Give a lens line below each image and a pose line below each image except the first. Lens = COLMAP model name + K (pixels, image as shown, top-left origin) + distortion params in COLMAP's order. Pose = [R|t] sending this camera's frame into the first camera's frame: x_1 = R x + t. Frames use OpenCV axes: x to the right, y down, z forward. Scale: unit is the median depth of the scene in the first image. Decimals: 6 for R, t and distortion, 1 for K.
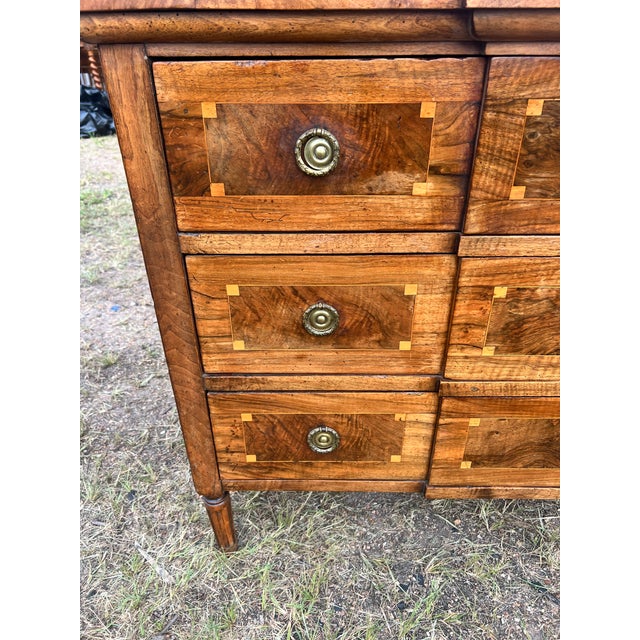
lens RADIAL K [[479.9, 0, 315.6], [0, 479.9, 317.4], [0, 0, 1]] dist [0.038152, -0.039049]
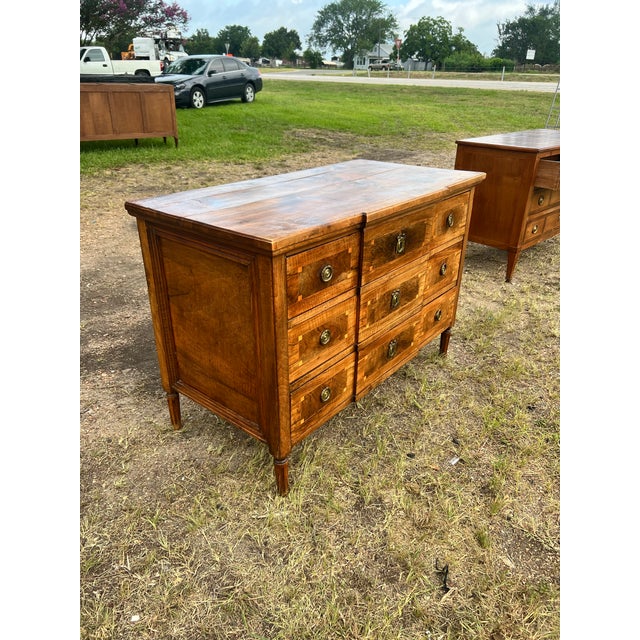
lens RADIAL K [[479.9, 0, 315.6], [0, 479.9, 317.4], [0, 0, 1]] dist [0.038152, -0.039049]
pose [[0.628669, -0.325288, 0.706373, -1.608400], [0.385999, 0.919051, 0.079690, -0.284022], [-0.675115, 0.222560, 0.703339, -0.632105]]
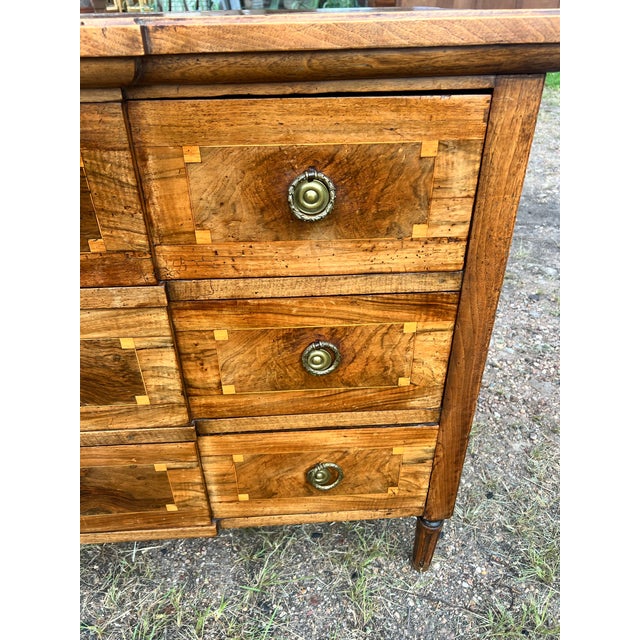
lens RADIAL K [[481.2, 0, 318.9], [0, 481.2, 318.5], [0, 0, 1]] dist [0.019742, -0.006622]
pose [[0.998152, -0.037378, 0.047904, 1.178959], [0.035478, 0.998573, 0.039908, -0.113555], [-0.049328, -0.038135, 0.998054, 0.035481]]
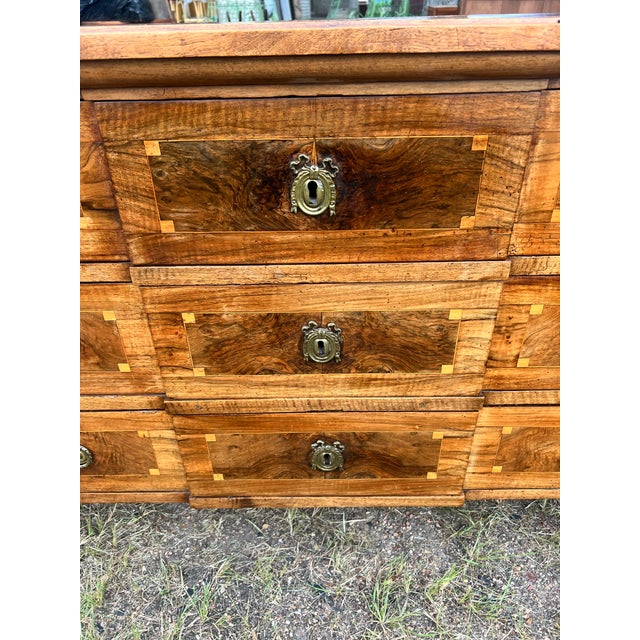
lens RADIAL K [[479.9, 0, 315.6], [0, 479.9, 317.4], [0, 0, 1]] dist [0.038152, -0.039049]
pose [[0.999872, -0.014665, -0.006333, 0.608968], [0.014801, 0.999649, 0.021991, -0.066159], [0.006008, -0.022082, 0.999738, -0.033675]]
